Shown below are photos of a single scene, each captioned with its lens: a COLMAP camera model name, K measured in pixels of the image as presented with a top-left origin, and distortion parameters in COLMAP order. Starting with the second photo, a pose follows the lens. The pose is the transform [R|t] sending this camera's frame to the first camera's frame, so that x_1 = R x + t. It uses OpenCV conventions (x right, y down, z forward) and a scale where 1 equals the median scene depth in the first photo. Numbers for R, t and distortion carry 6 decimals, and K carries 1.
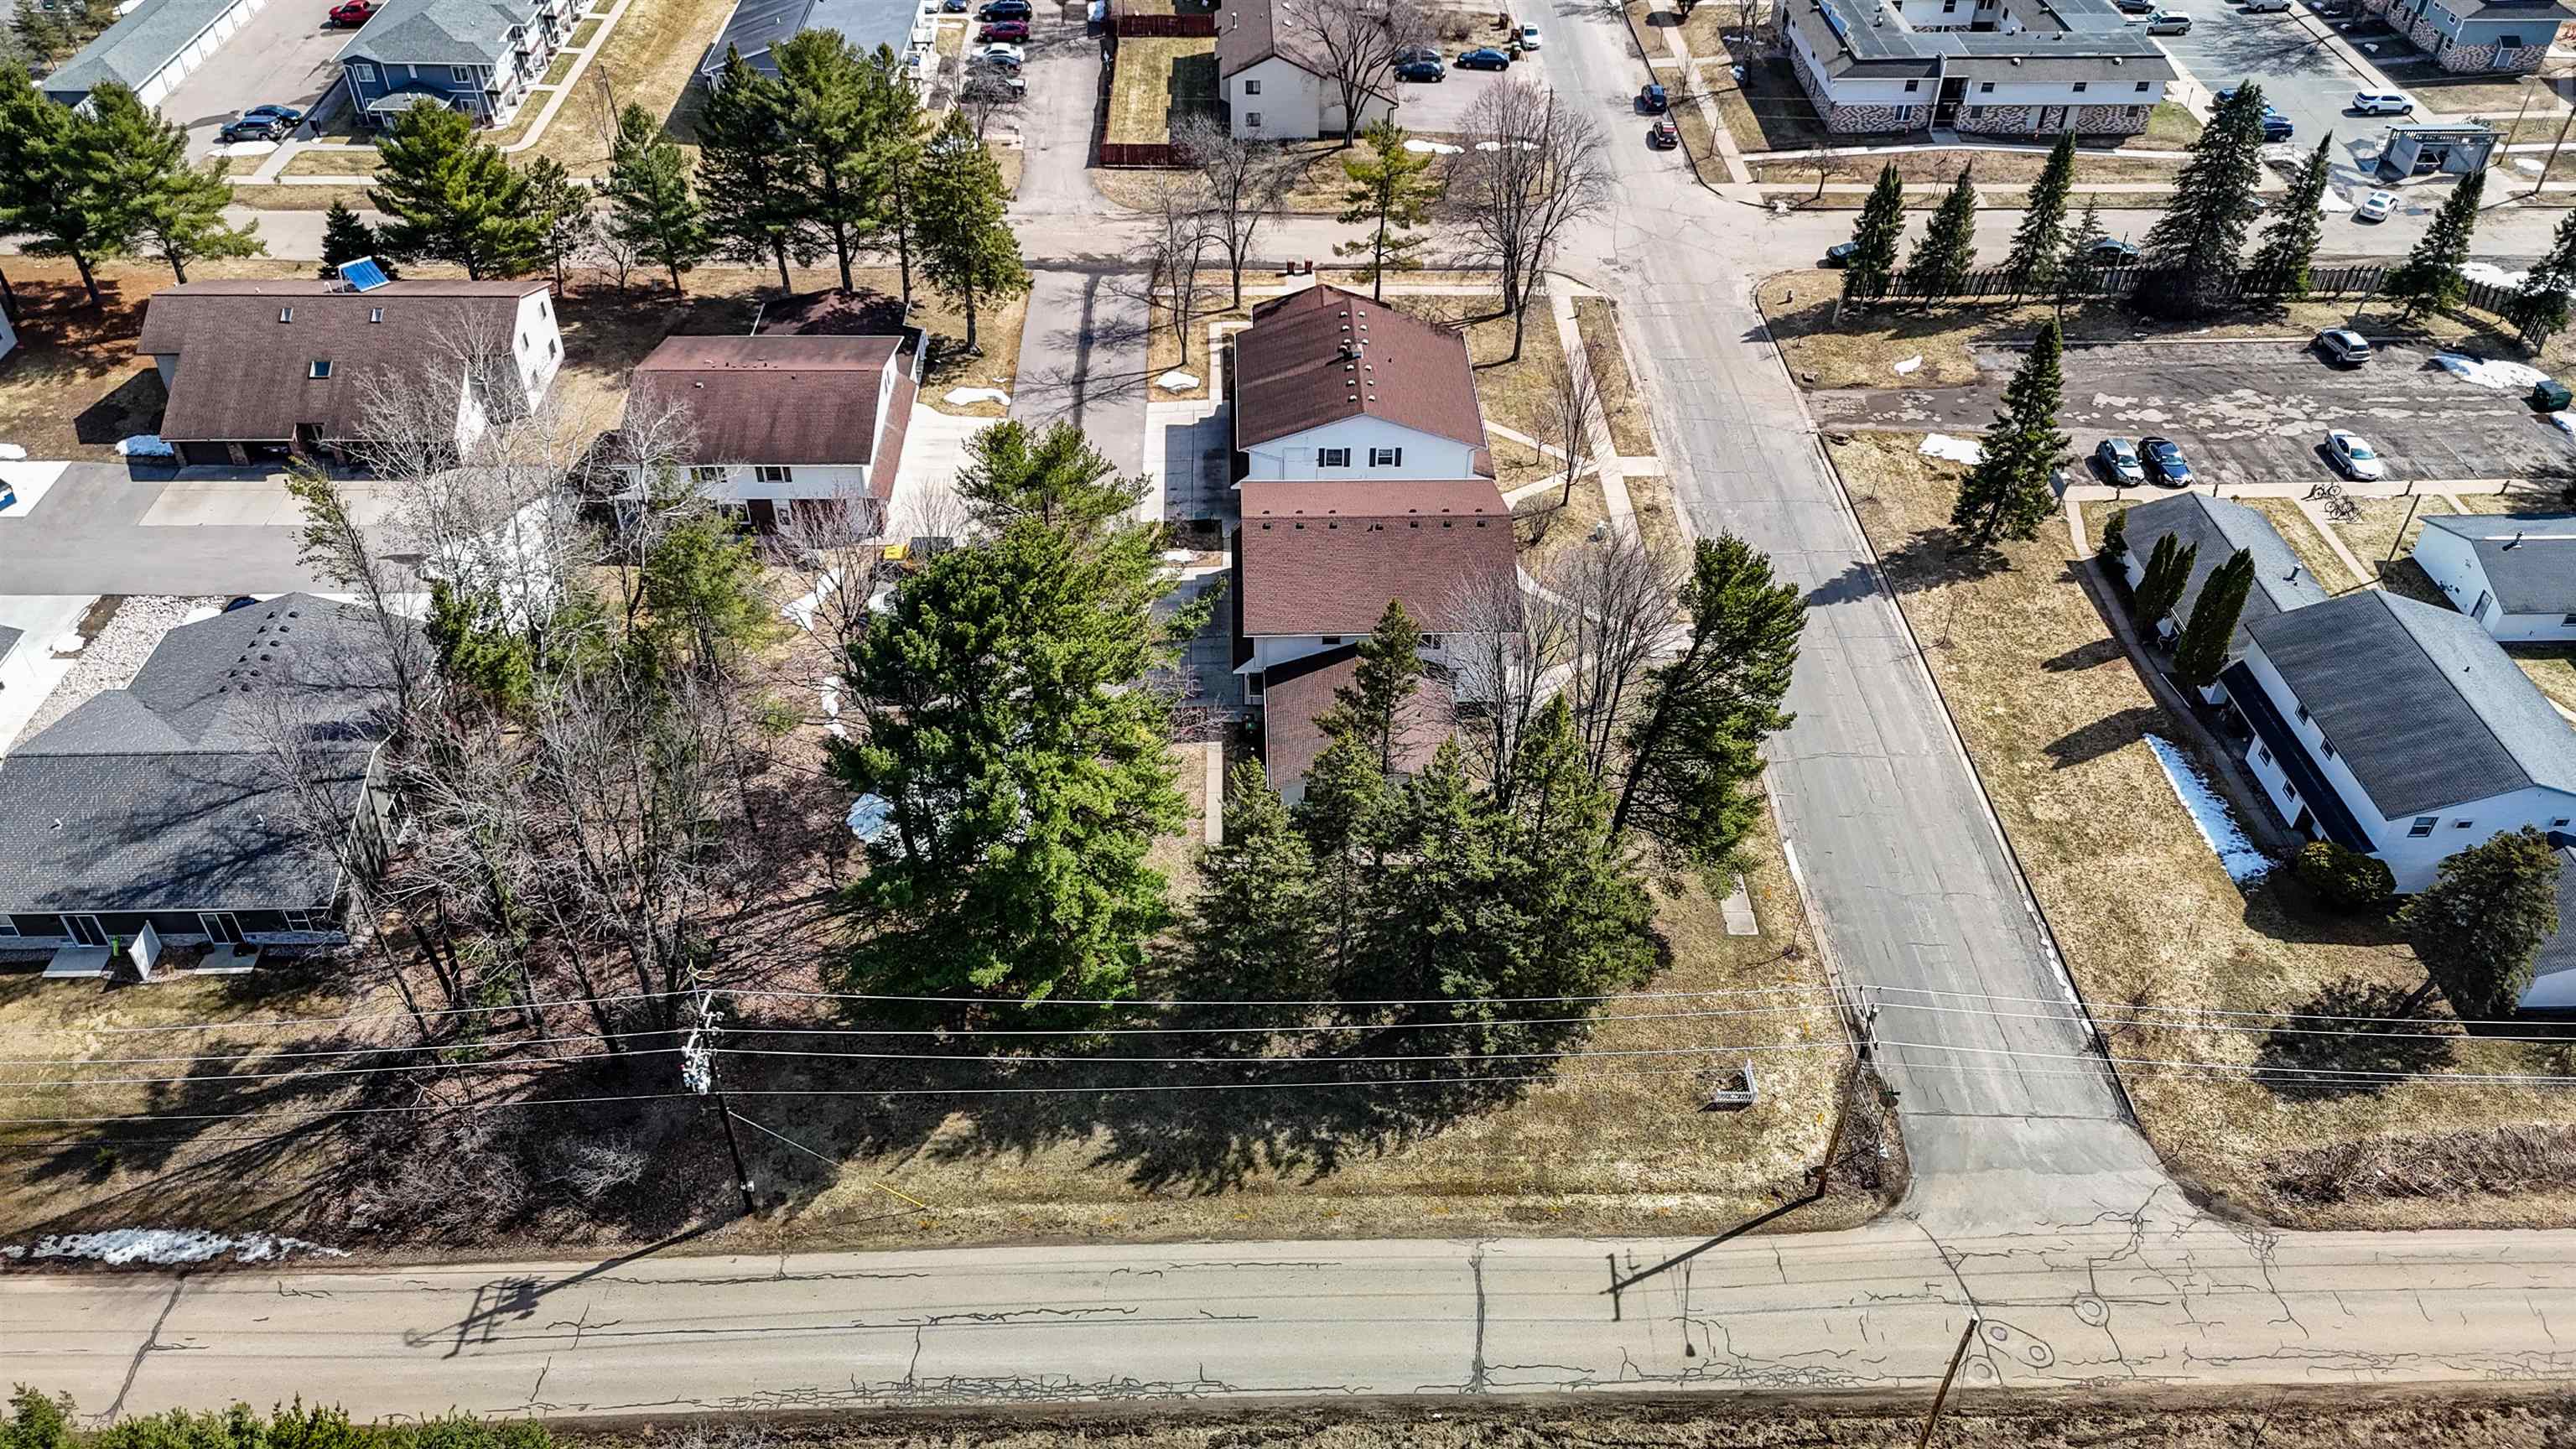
lens RADIAL K [[1898.1, 0, 1296.4], [0, 1898.1, 711.1], [0, 0, 1]] dist [0.048906, -0.043749]
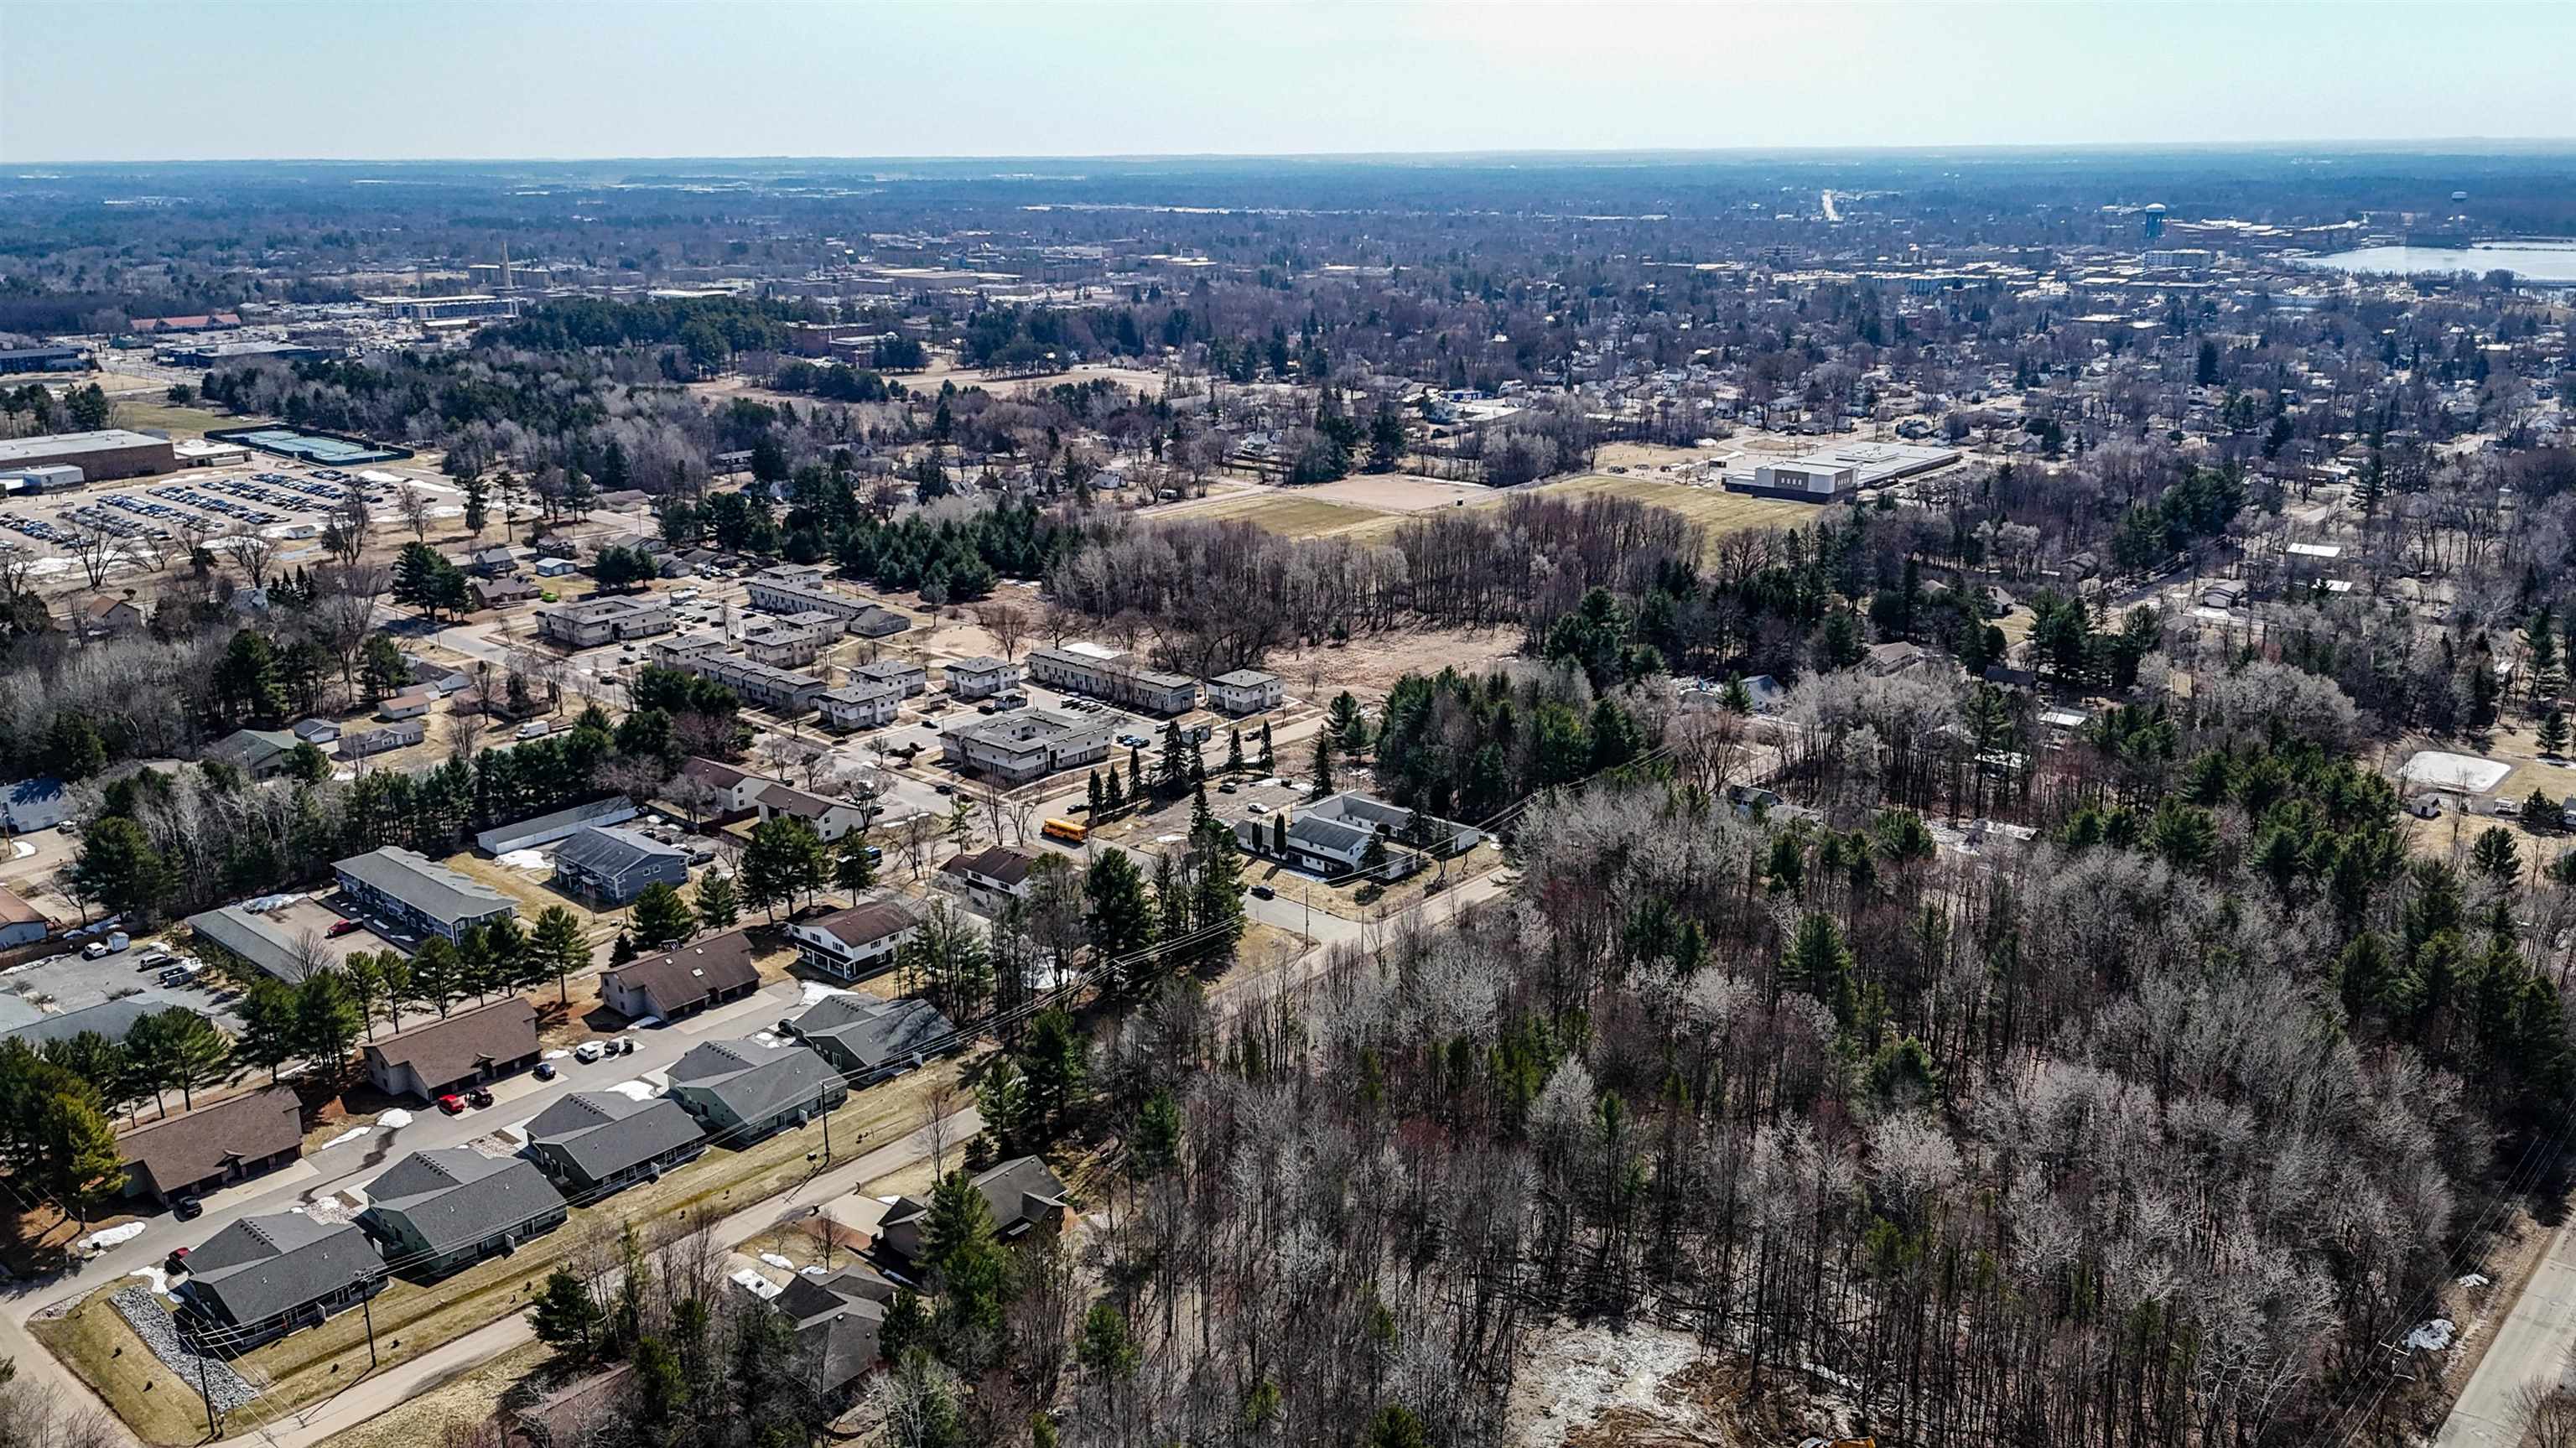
lens RADIAL K [[1898.0, 0, 1302.5], [0, 1898.0, 732.0], [0, 0, 1]] dist [0.048906, -0.043749]
pose [[0.687583, -0.225061, 0.690346, -2.236194], [0.472470, 0.860622, -0.190006, 0.565523], [-0.551364, 0.456812, 0.698084, -1.892016]]
